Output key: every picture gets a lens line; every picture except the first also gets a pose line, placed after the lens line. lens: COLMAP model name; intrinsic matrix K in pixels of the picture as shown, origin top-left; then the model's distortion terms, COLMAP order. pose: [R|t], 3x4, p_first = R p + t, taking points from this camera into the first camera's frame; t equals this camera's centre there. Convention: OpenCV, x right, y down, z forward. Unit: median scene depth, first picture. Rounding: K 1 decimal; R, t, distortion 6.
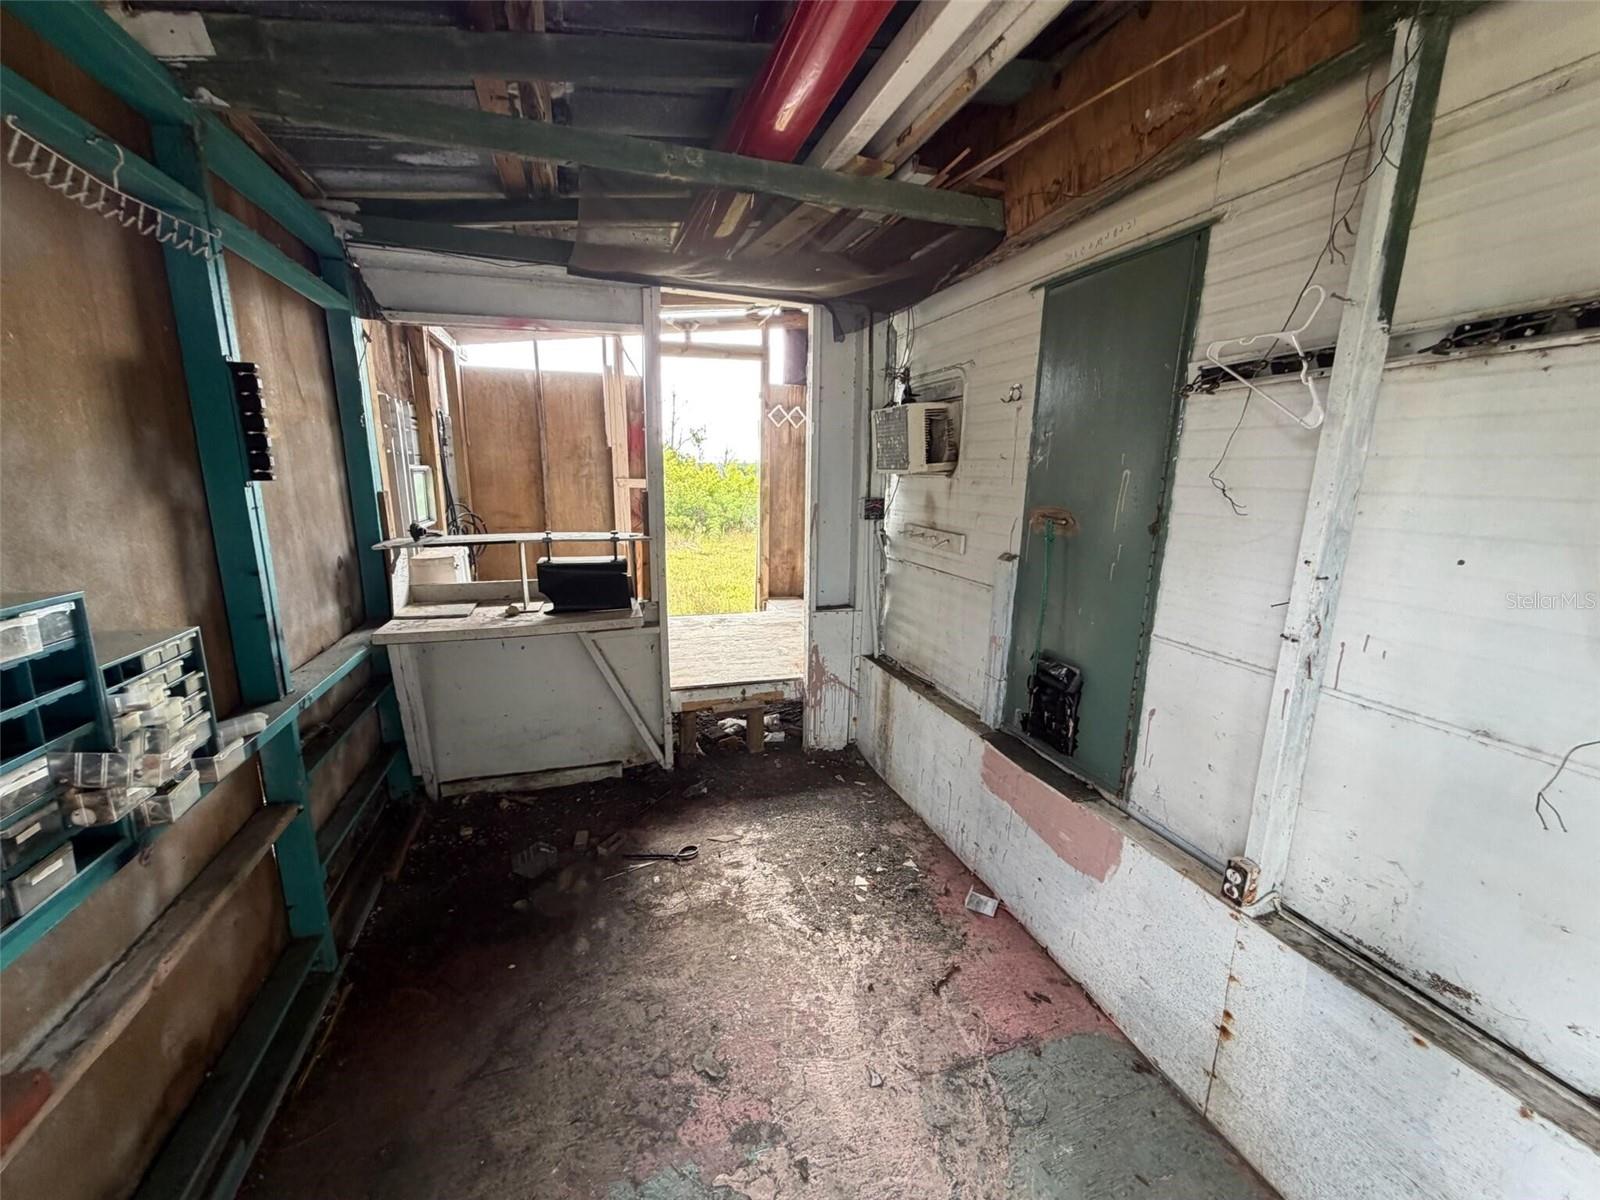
lens RADIAL K [[637.4, 0, 795.5], [0, 637.4, 599.7], [0, 0, 1]] dist [-0.000200, 0.000160]
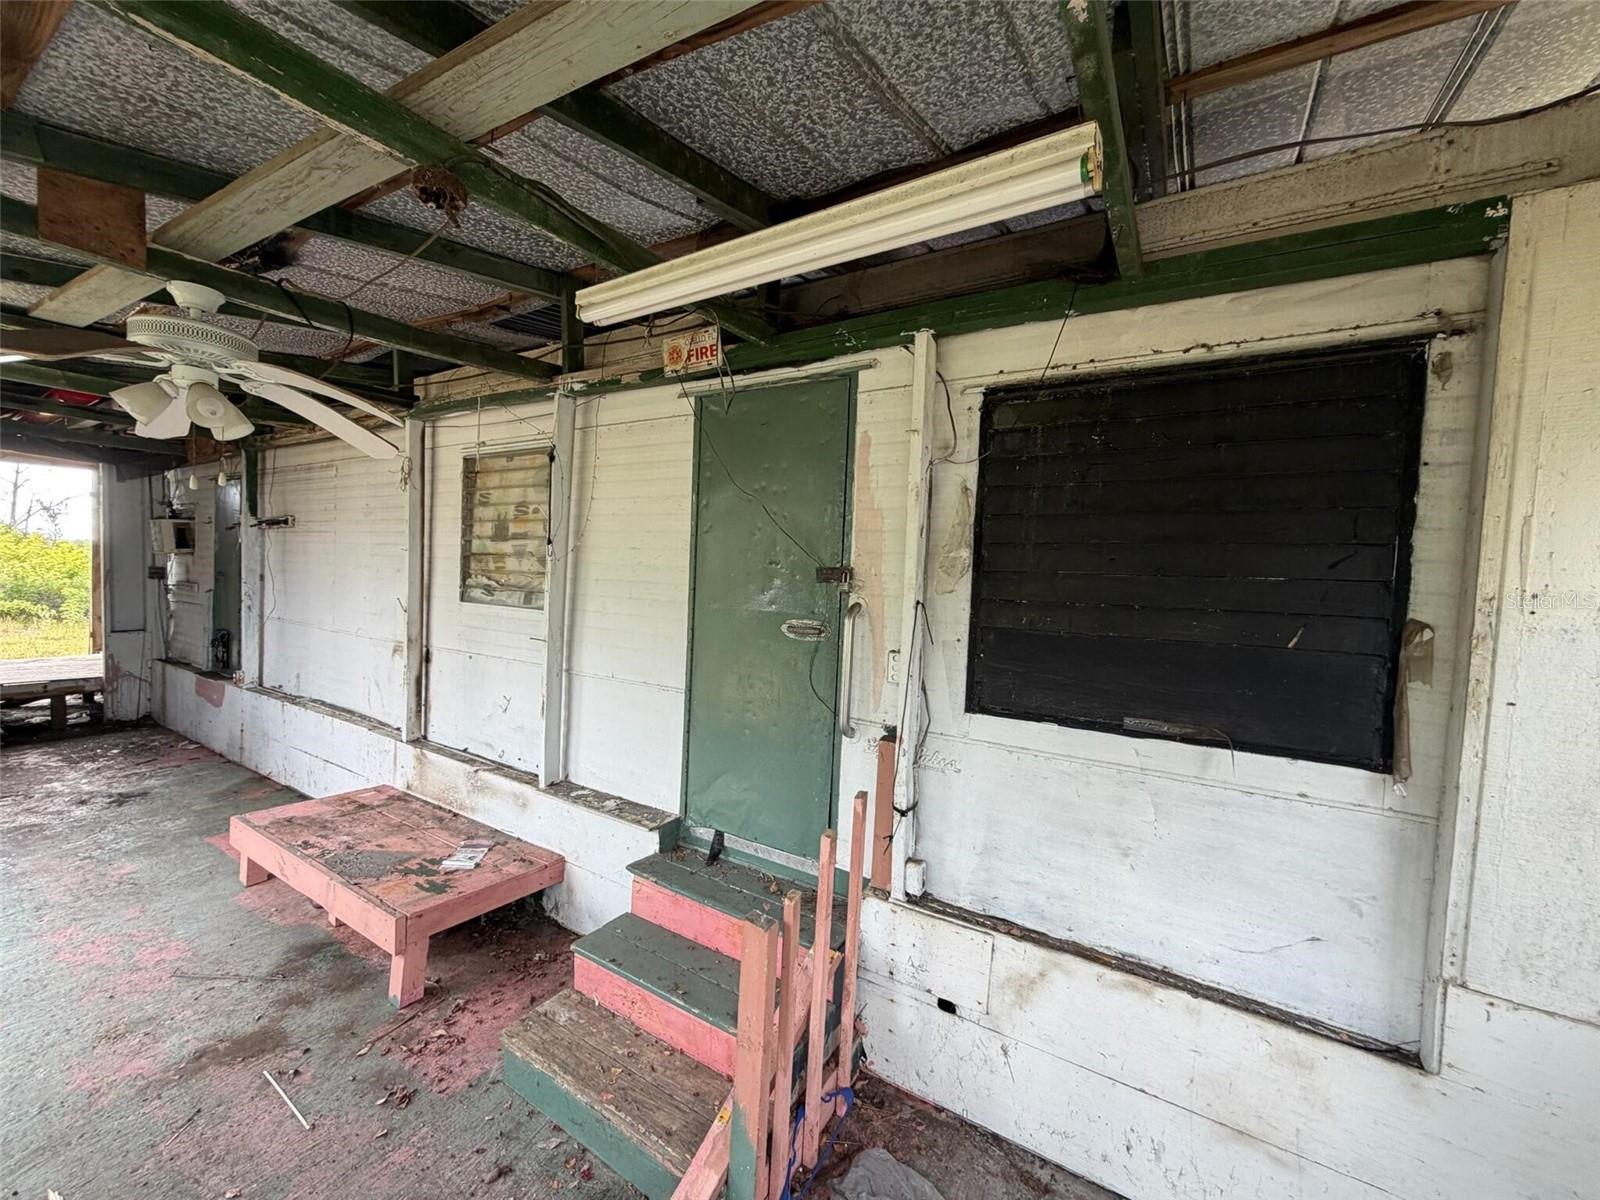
lens RADIAL K [[637.4, 0, 796.3], [0, 637.4, 601.5], [0, 0, 1]] dist [-0.000200, 0.000160]
pose [[0.768302, -0.009432, 0.640018, 0.354066], [0.102636, 0.988769, -0.108636, 0.312202], [-0.631806, 0.149155, 0.760641, -1.467678]]
